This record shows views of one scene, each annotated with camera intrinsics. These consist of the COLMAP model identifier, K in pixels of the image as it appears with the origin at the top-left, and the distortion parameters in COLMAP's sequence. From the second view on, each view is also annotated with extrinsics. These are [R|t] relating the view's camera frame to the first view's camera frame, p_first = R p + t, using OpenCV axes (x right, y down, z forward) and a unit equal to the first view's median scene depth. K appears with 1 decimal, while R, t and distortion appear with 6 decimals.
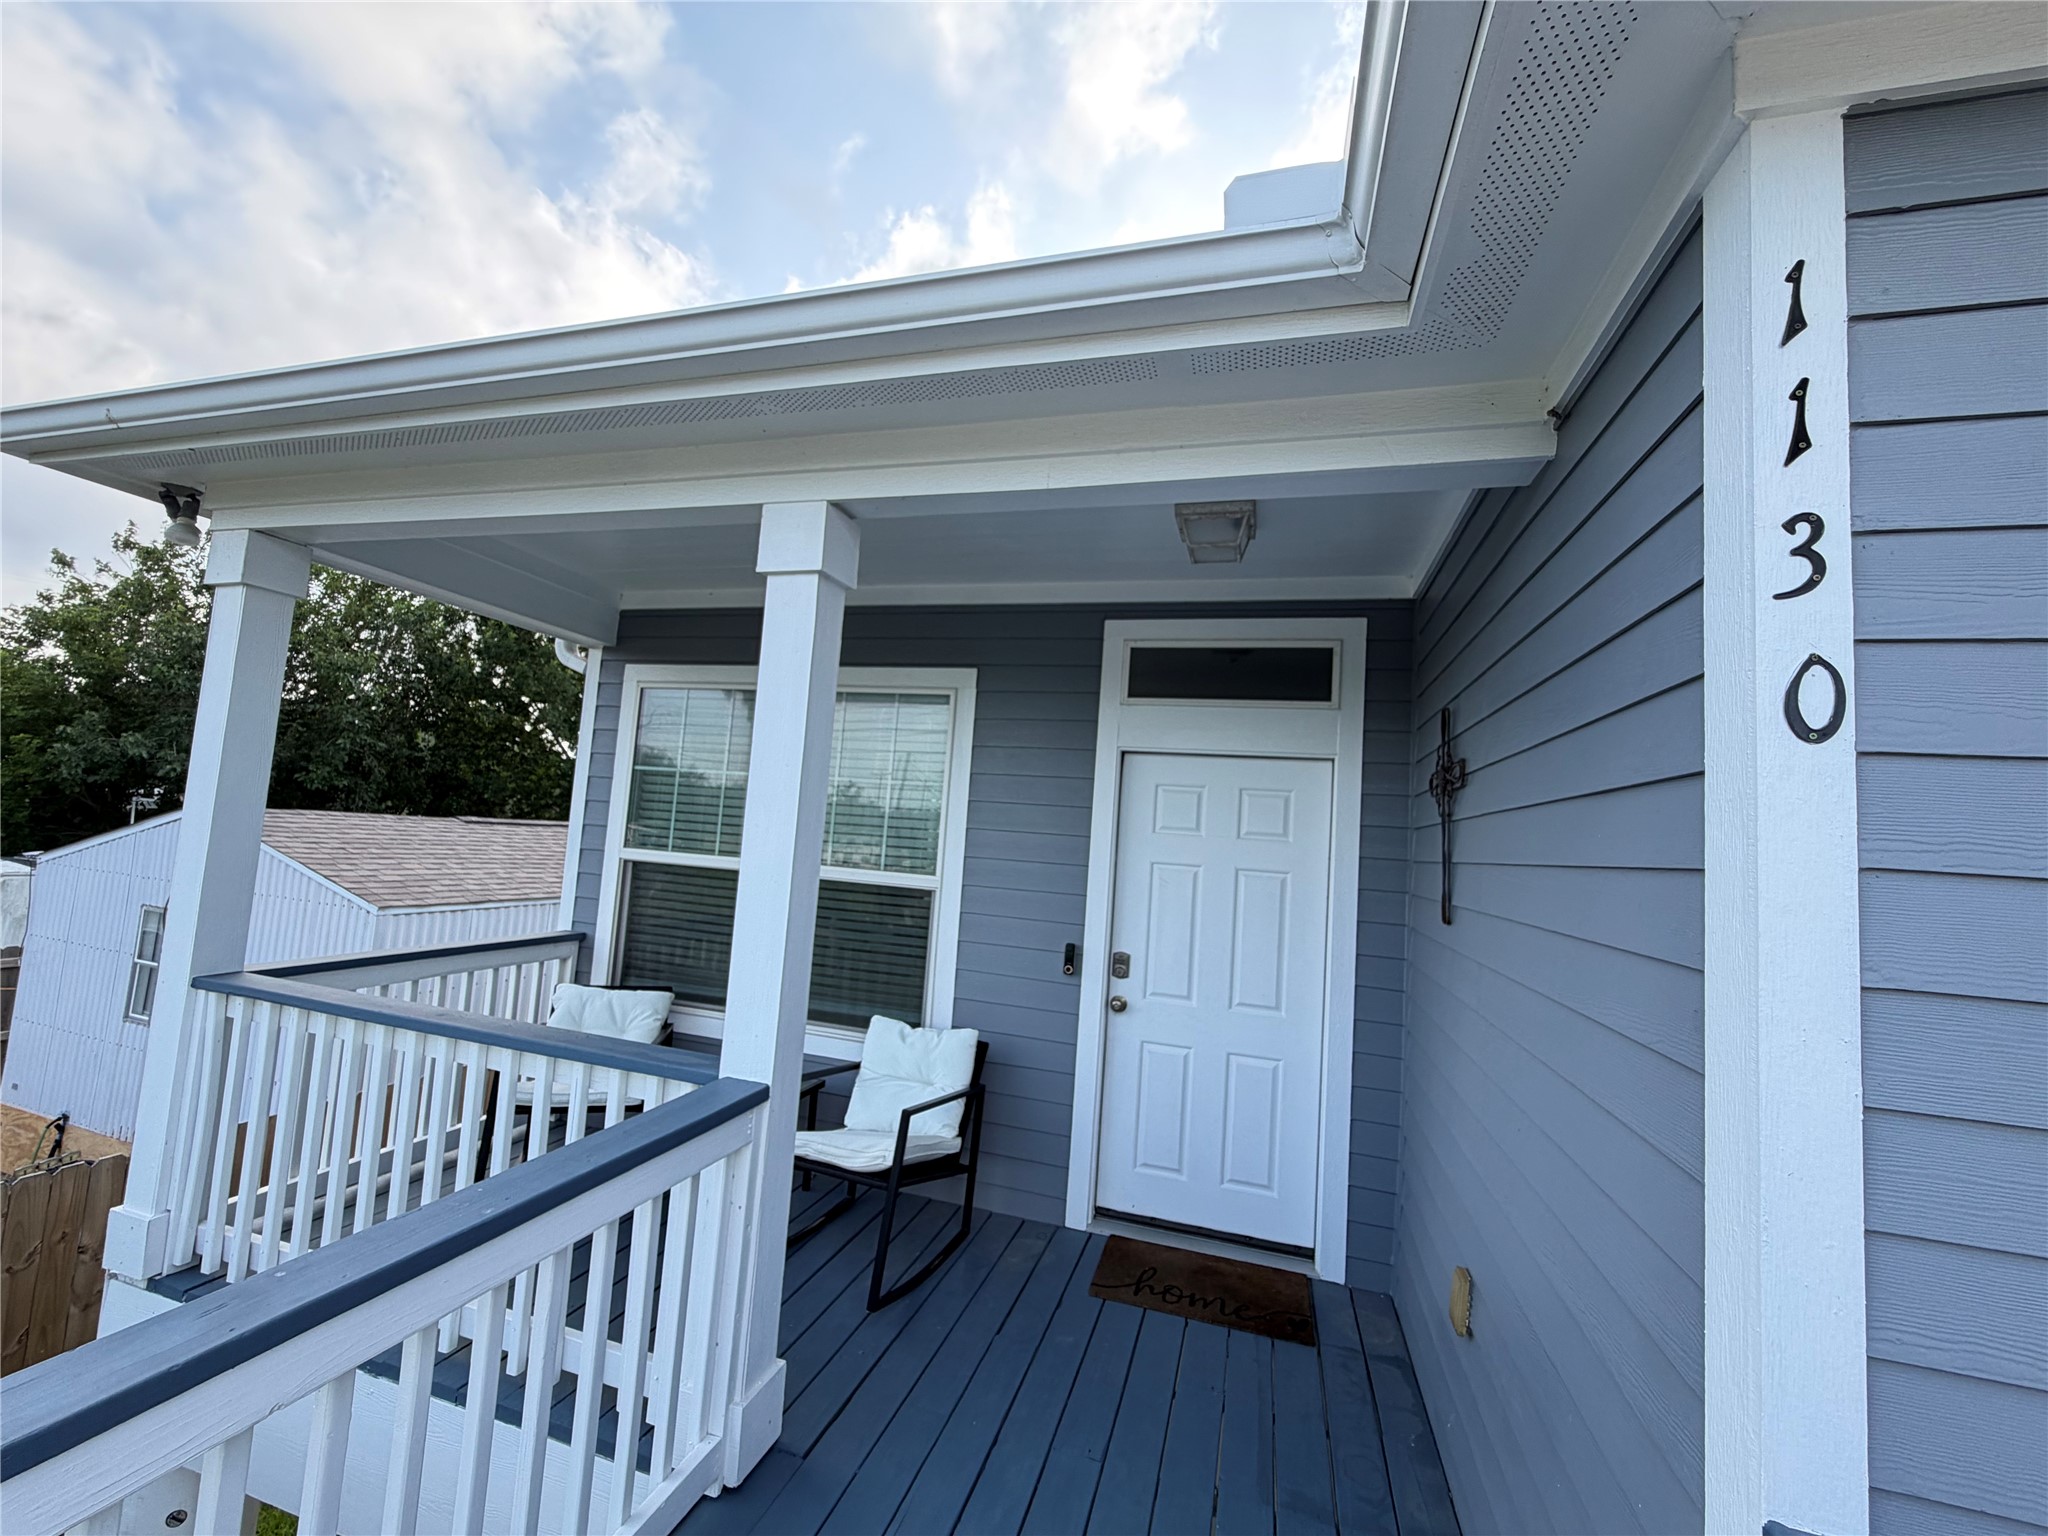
lens RADIAL K [[826.6, 0, 1025.6], [0, 826.6, 769.5], [0, 0, 1]] dist [0.001848, 0.000297]
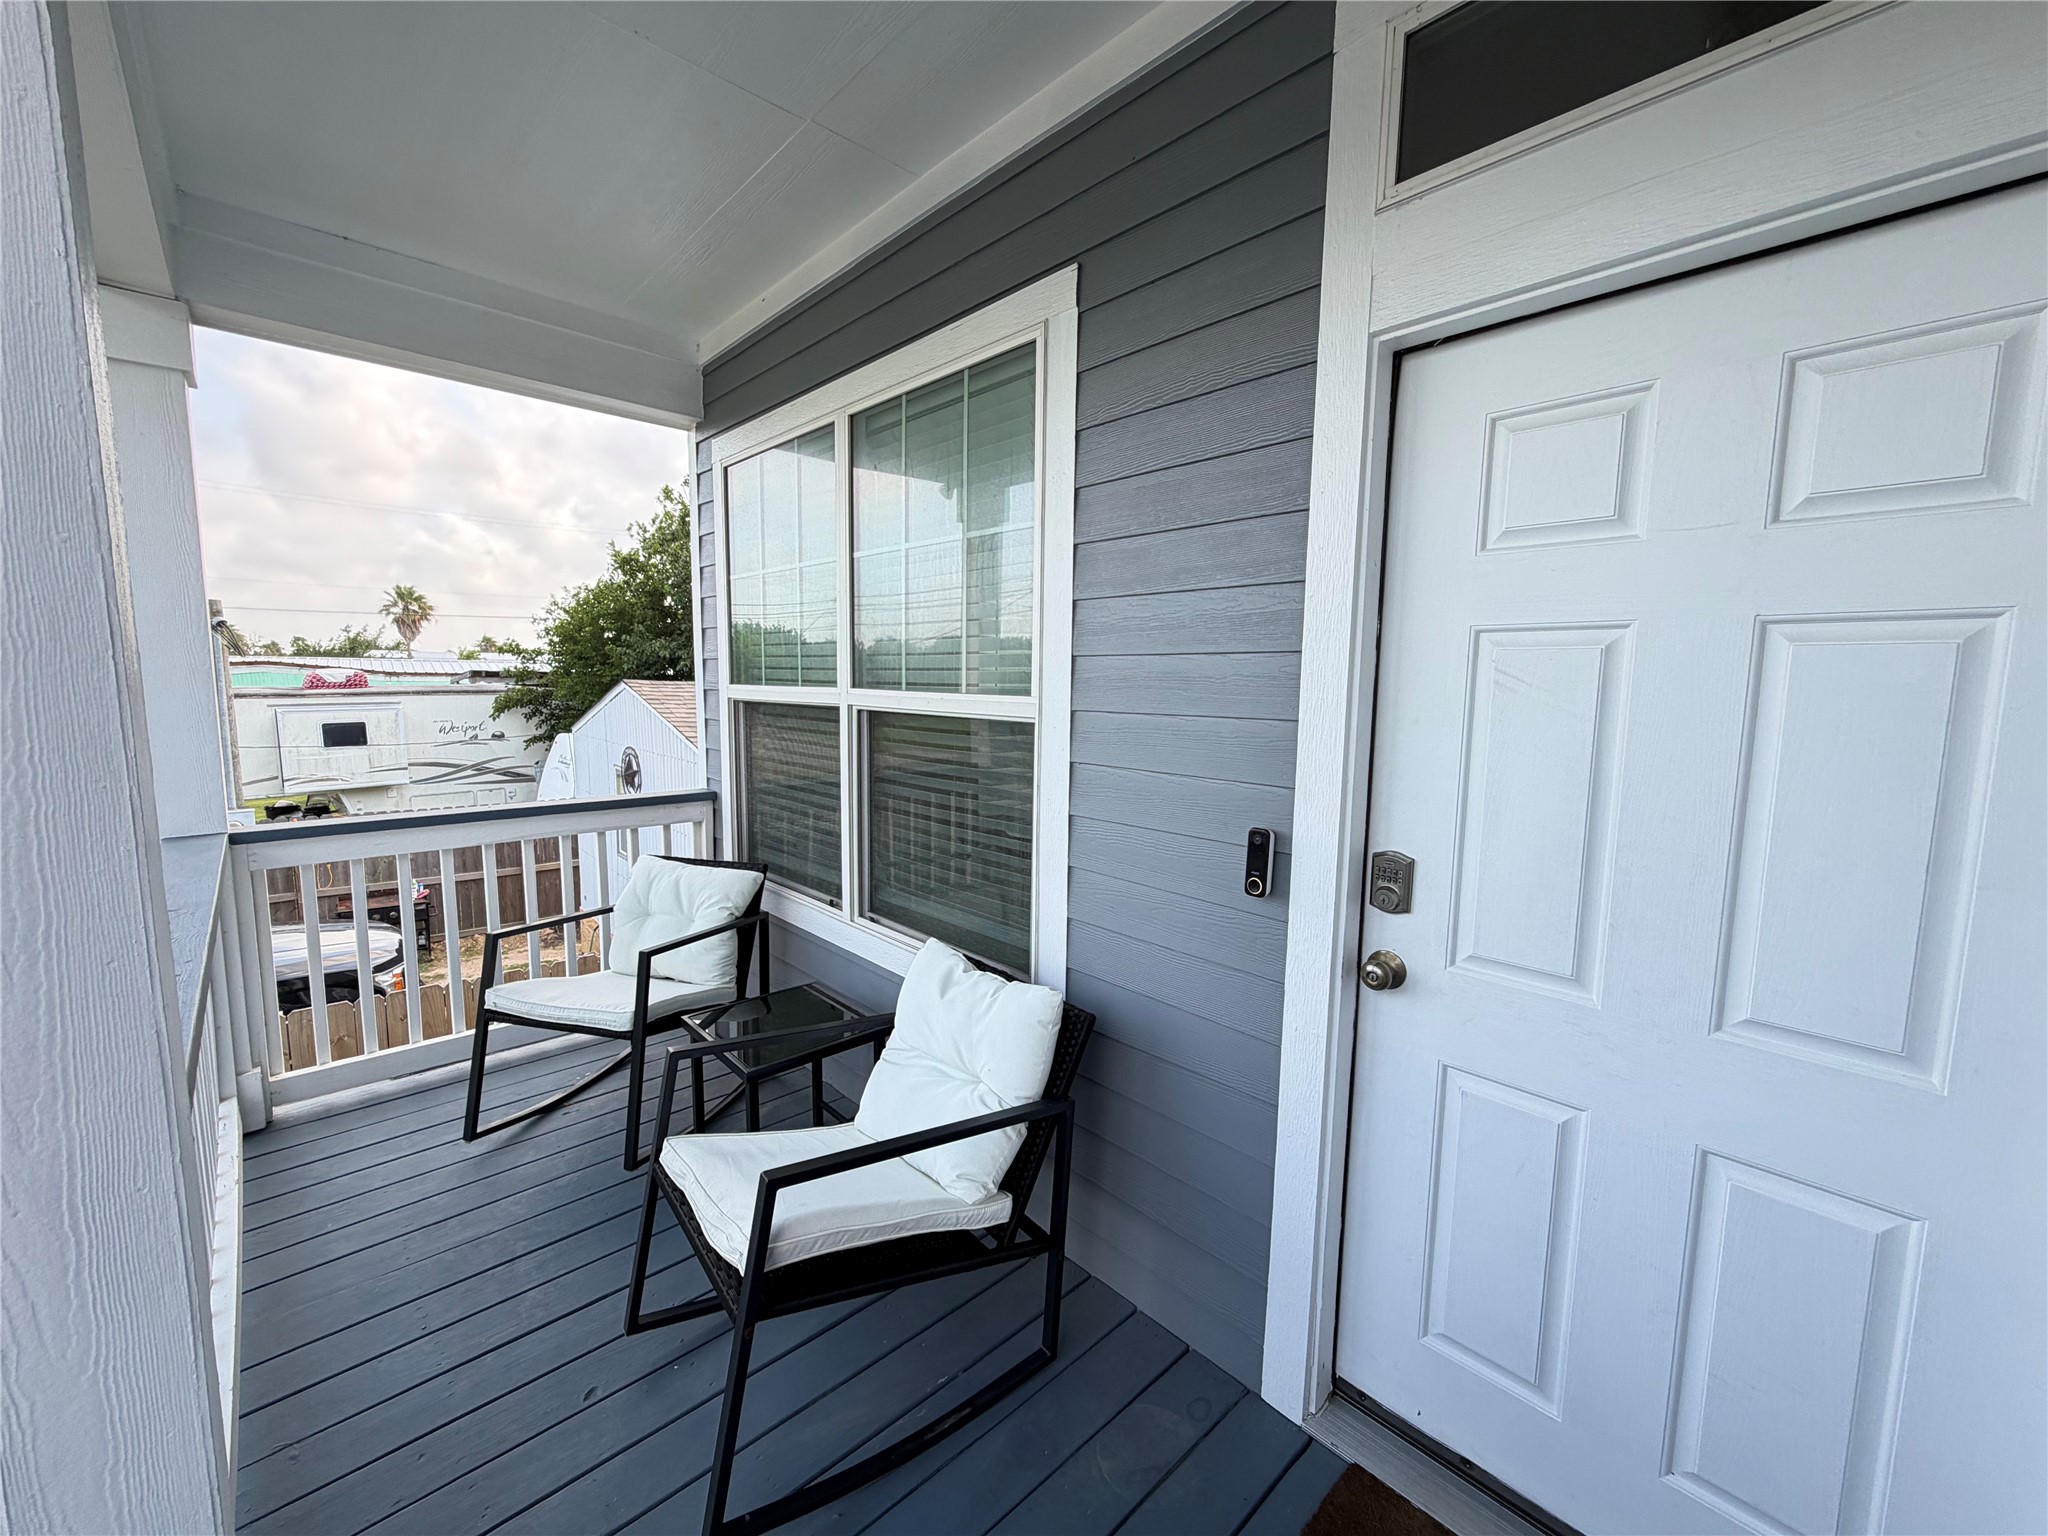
lens RADIAL K [[826.6, 0, 1014.6], [0, 826.6, 772.8], [0, 0, 1]] dist [0.001848, 0.000297]
pose [[0.857167, -0.000763, -0.515038, 0.170128], [0.087203, 0.985776, 0.143671, 0.106002], [0.507602, -0.168063, 0.845041, 0.563733]]
